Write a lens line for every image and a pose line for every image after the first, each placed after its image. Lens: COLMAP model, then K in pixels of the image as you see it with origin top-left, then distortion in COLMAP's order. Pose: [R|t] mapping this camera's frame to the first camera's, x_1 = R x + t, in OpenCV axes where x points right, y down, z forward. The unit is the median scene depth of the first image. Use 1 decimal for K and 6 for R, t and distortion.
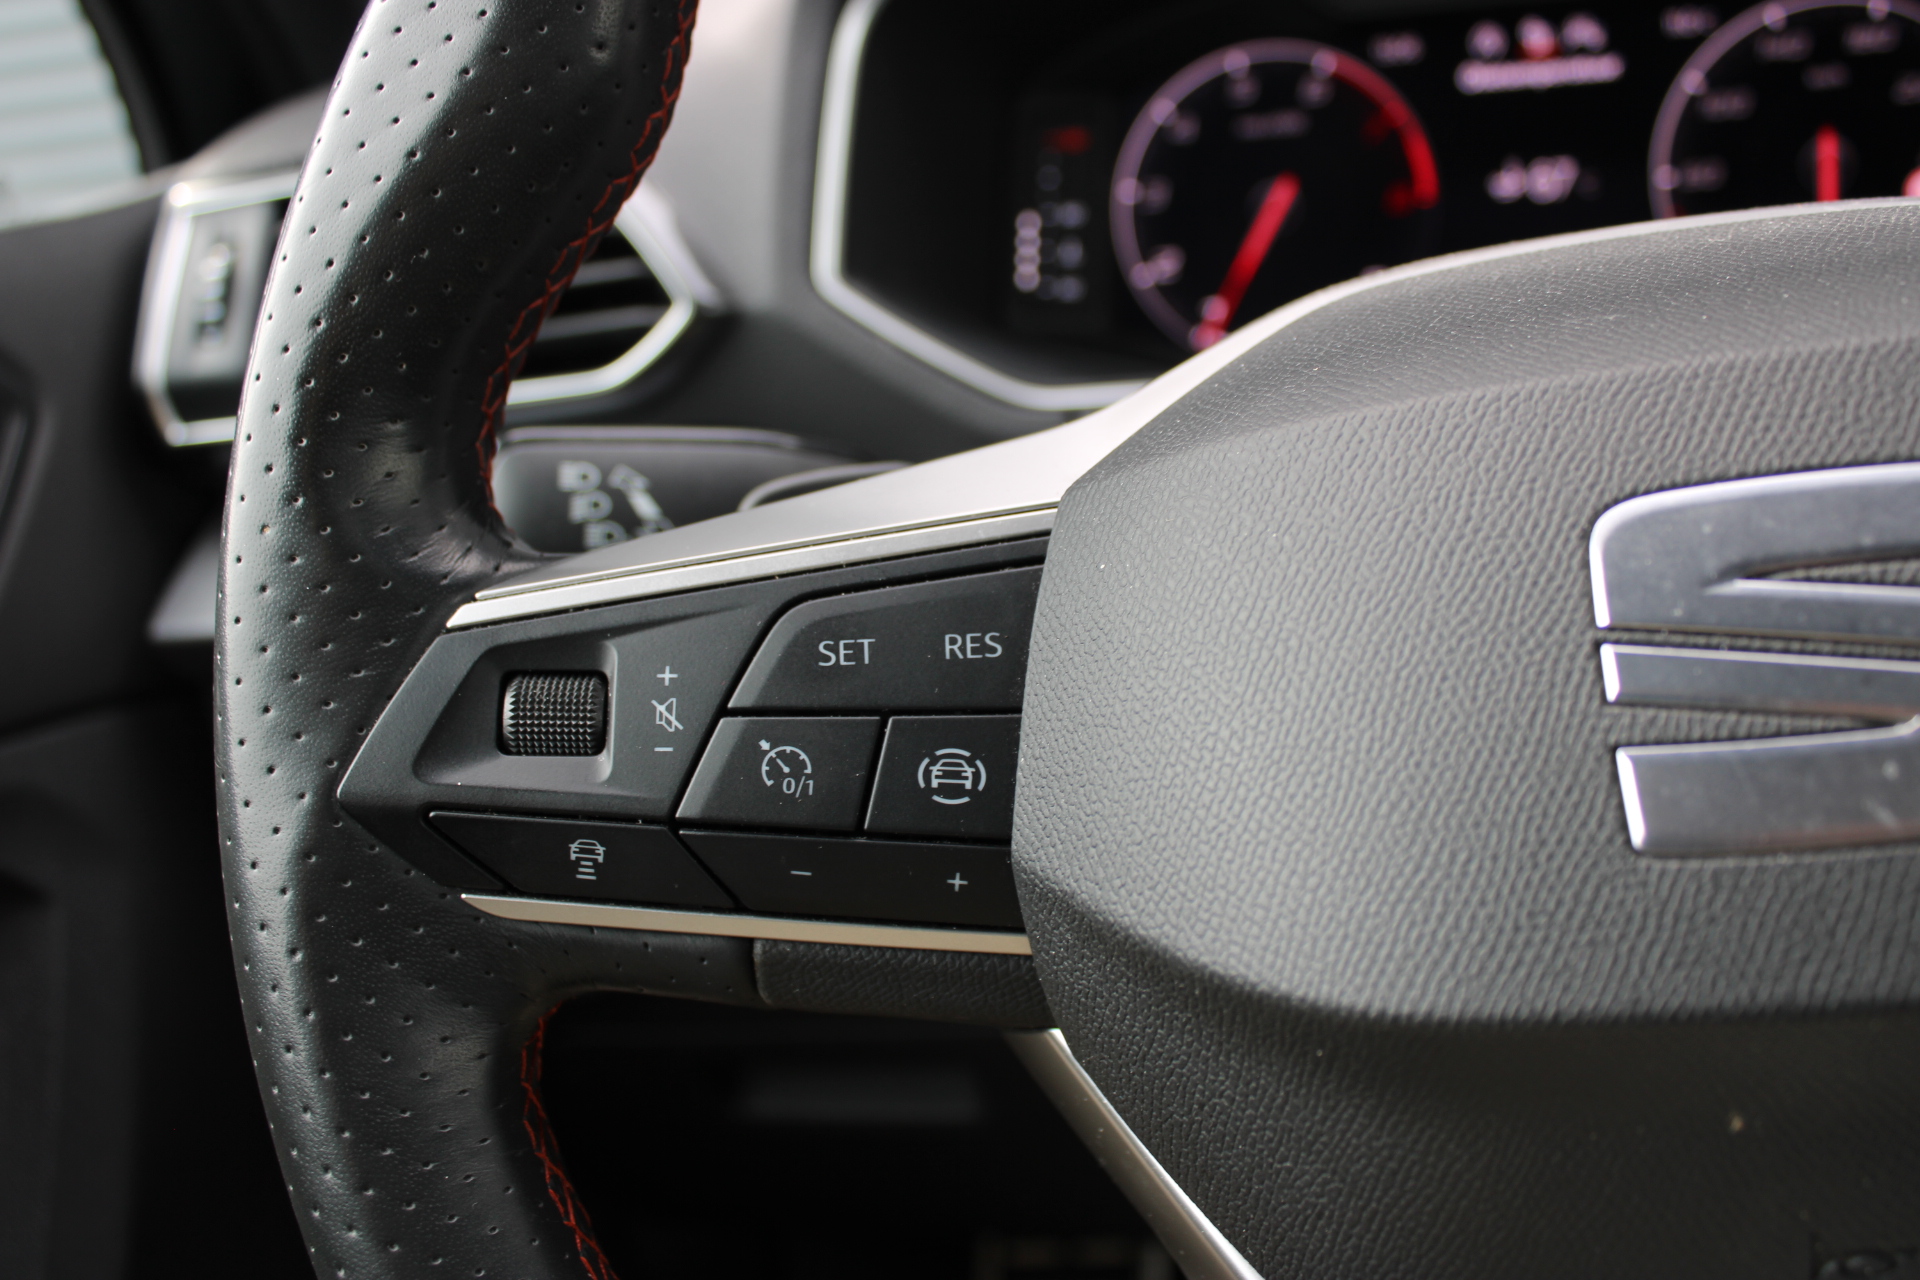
lens RADIAL K [[1859.1, 0, 961.8], [0, 1859.1, 641.2], [0, 0, 1]] dist [-0.103313, 0.000000]
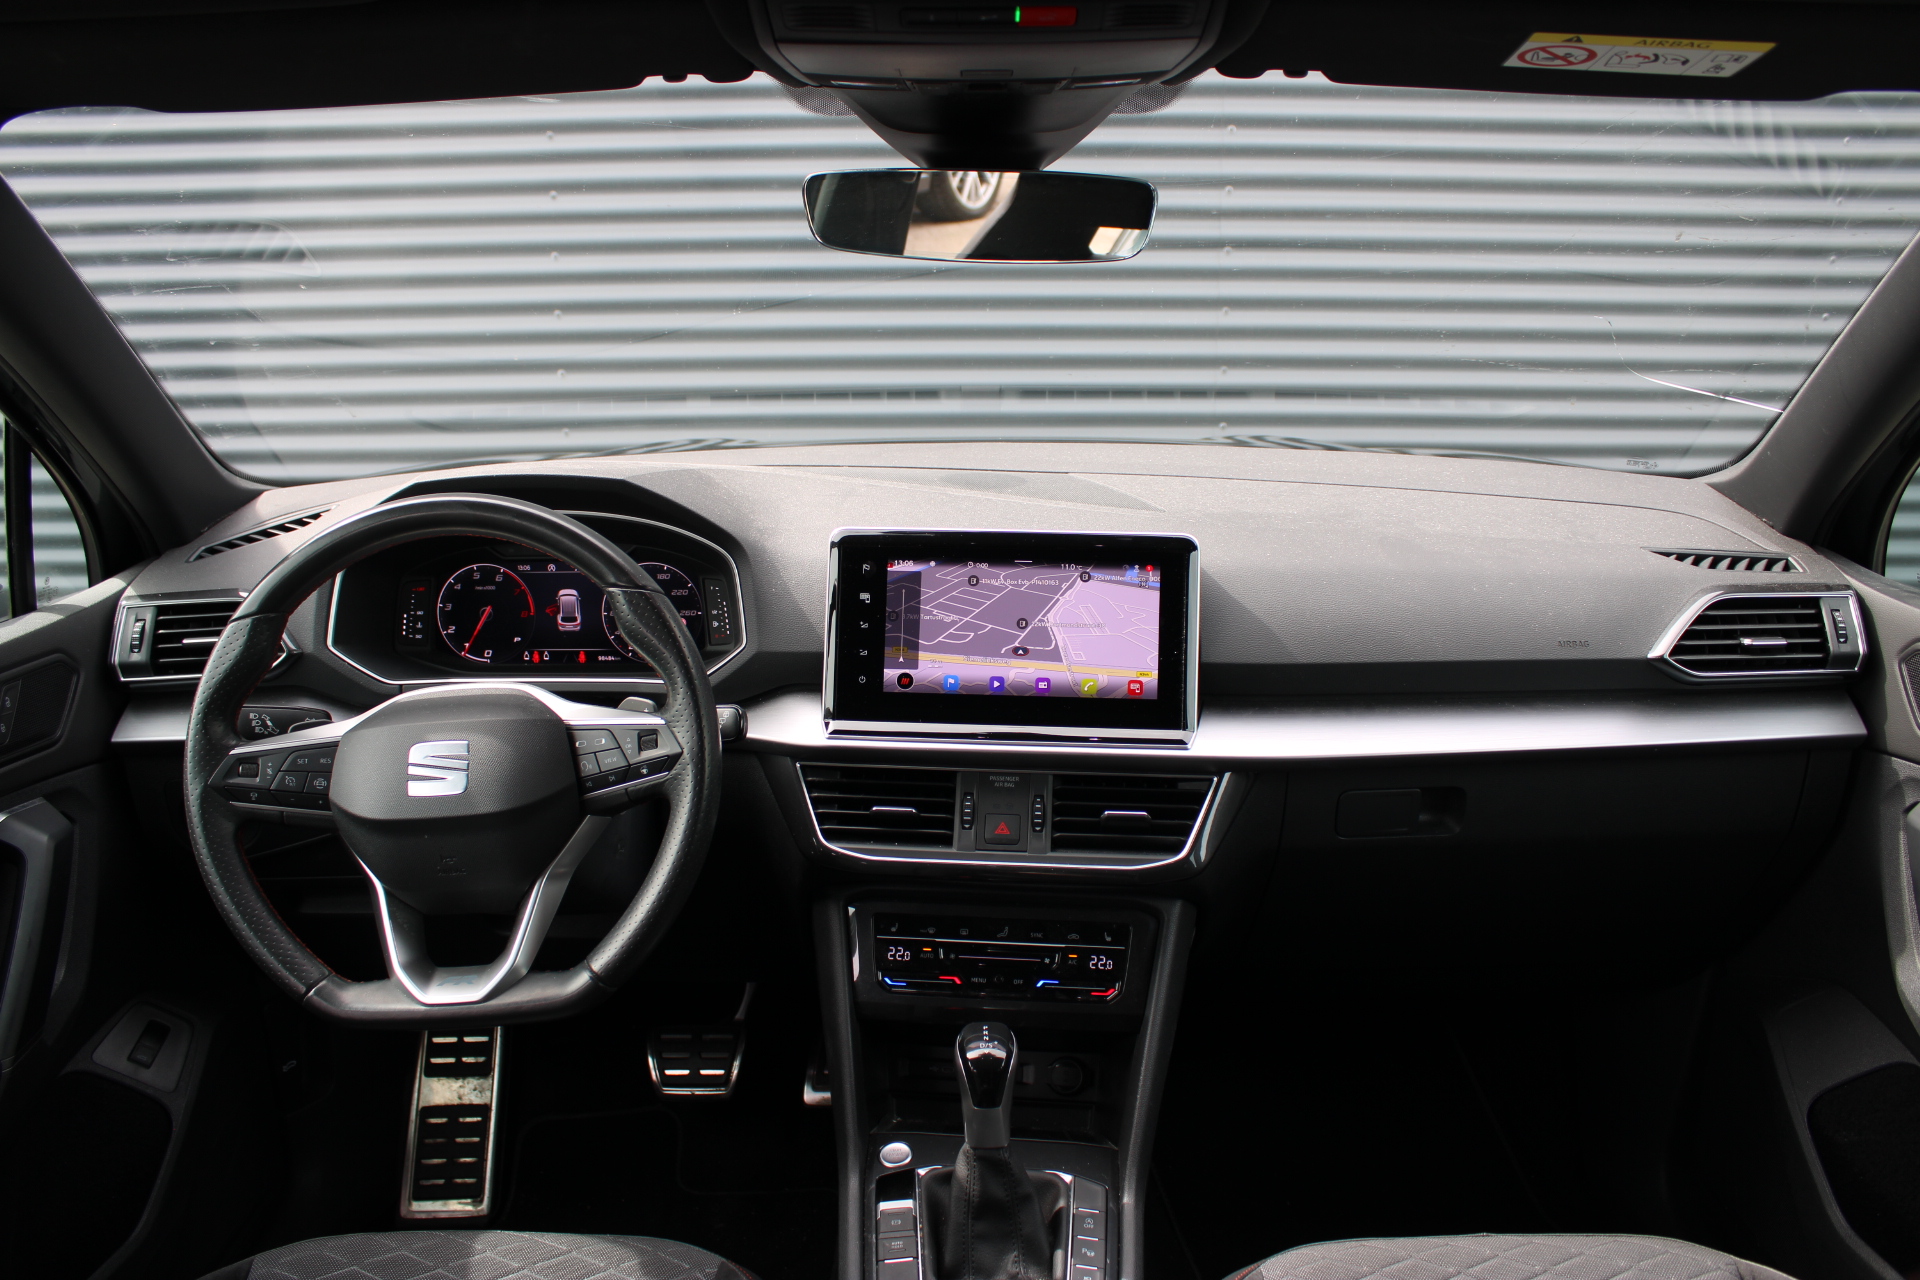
lens RADIAL K [[1570.4, 0, 942.3], [0, 1570.4, 669.3], [0, 0, 1]] dist [-0.140925, 0.078361]
pose [[0.972540, 0.041521, 0.229001, 0.543246], [-0.034145, 0.998765, -0.036080, -0.124231], [-0.230216, 0.027270, 0.972757, -2.899321]]
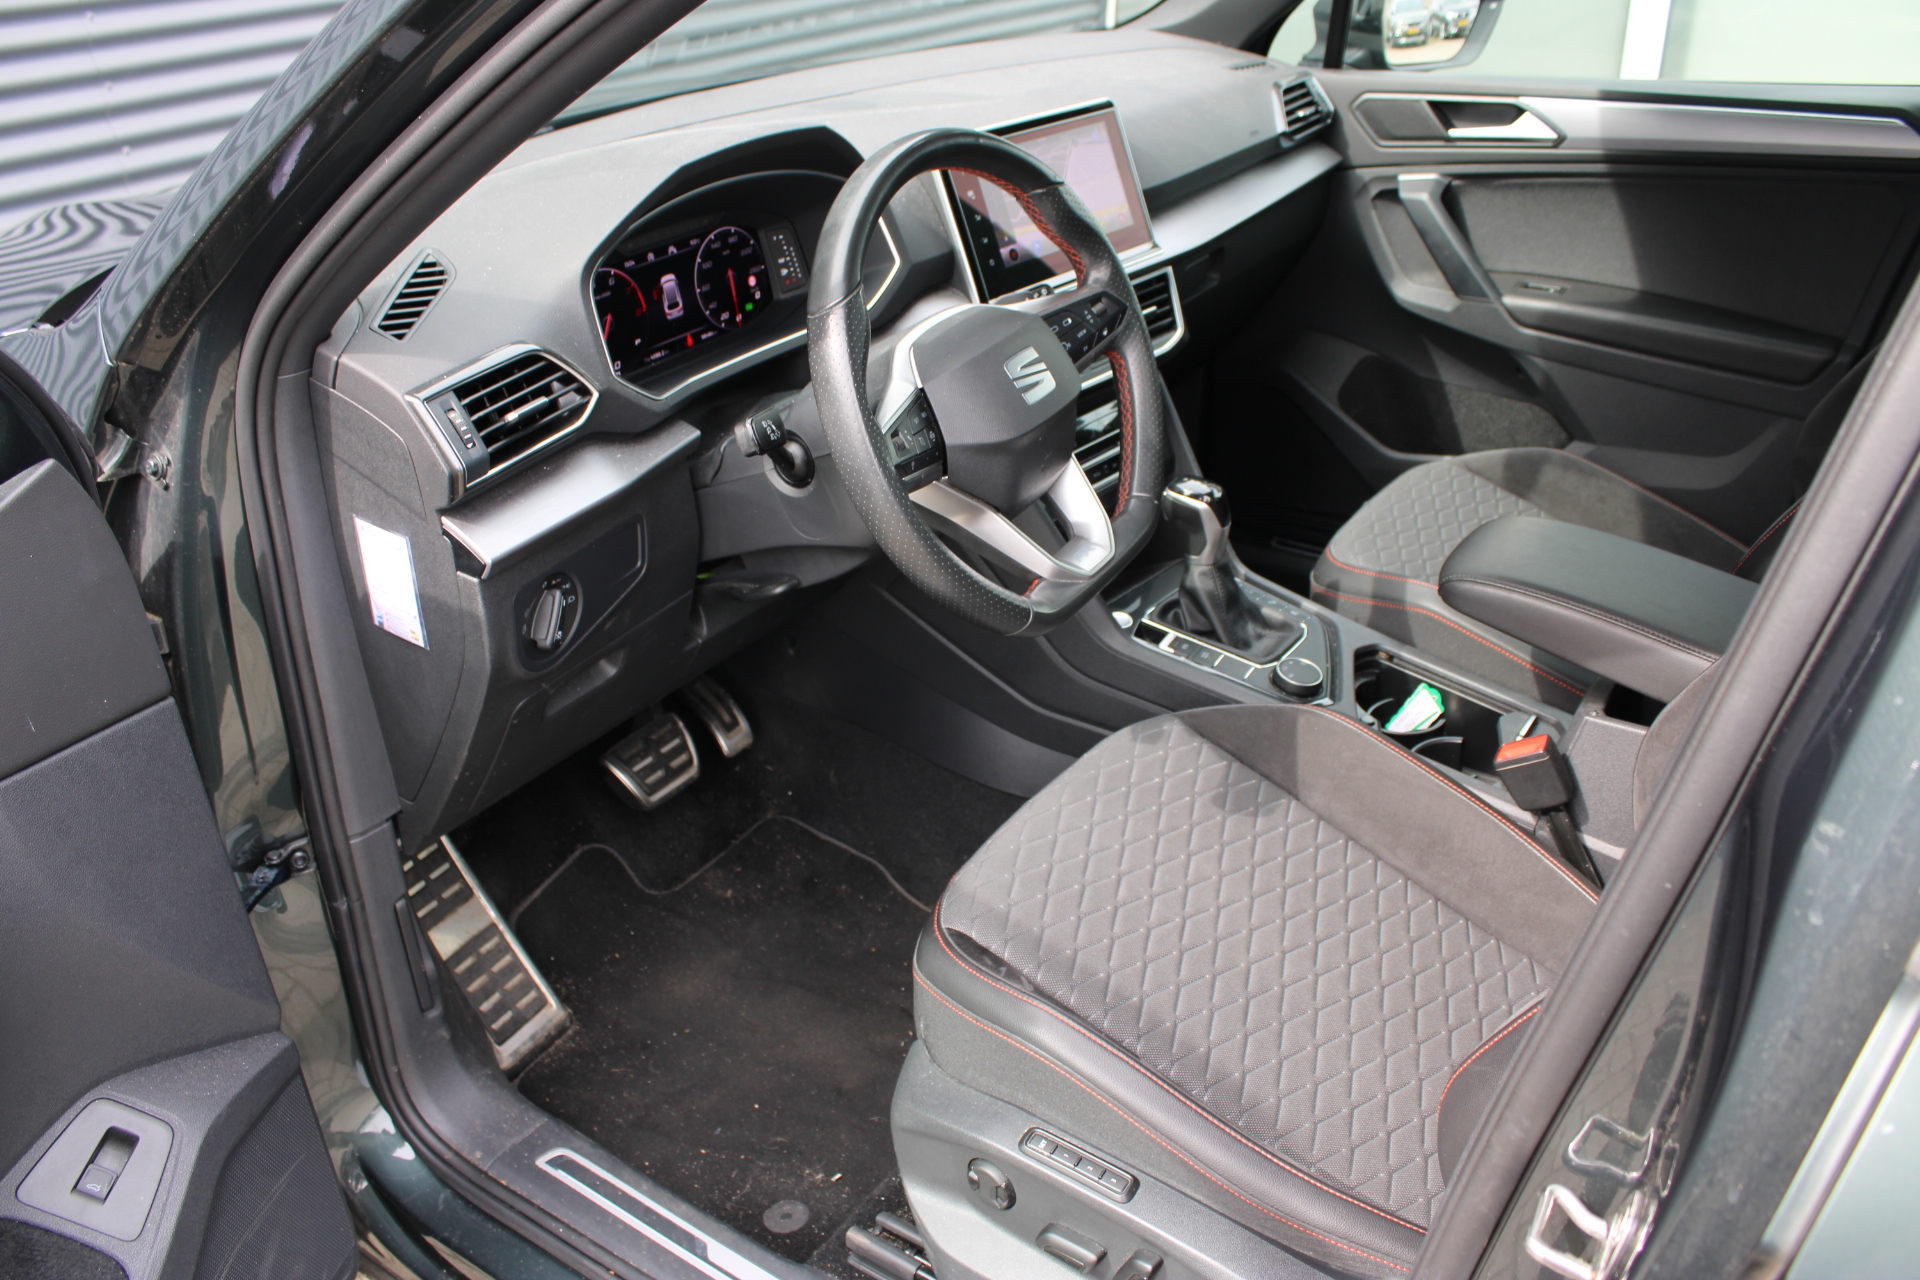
lens RADIAL K [[1570.4, 0, 954.8], [0, 1570.4, 638.9], [0, 0, 1]] dist [-0.140925, 0.078361]
pose [[0.381913, -0.349145, 0.855710, -3.143615], [0.286017, 0.925091, 0.249801, -0.386720], [-0.878827, 0.149345, 0.453166, -0.840471]]
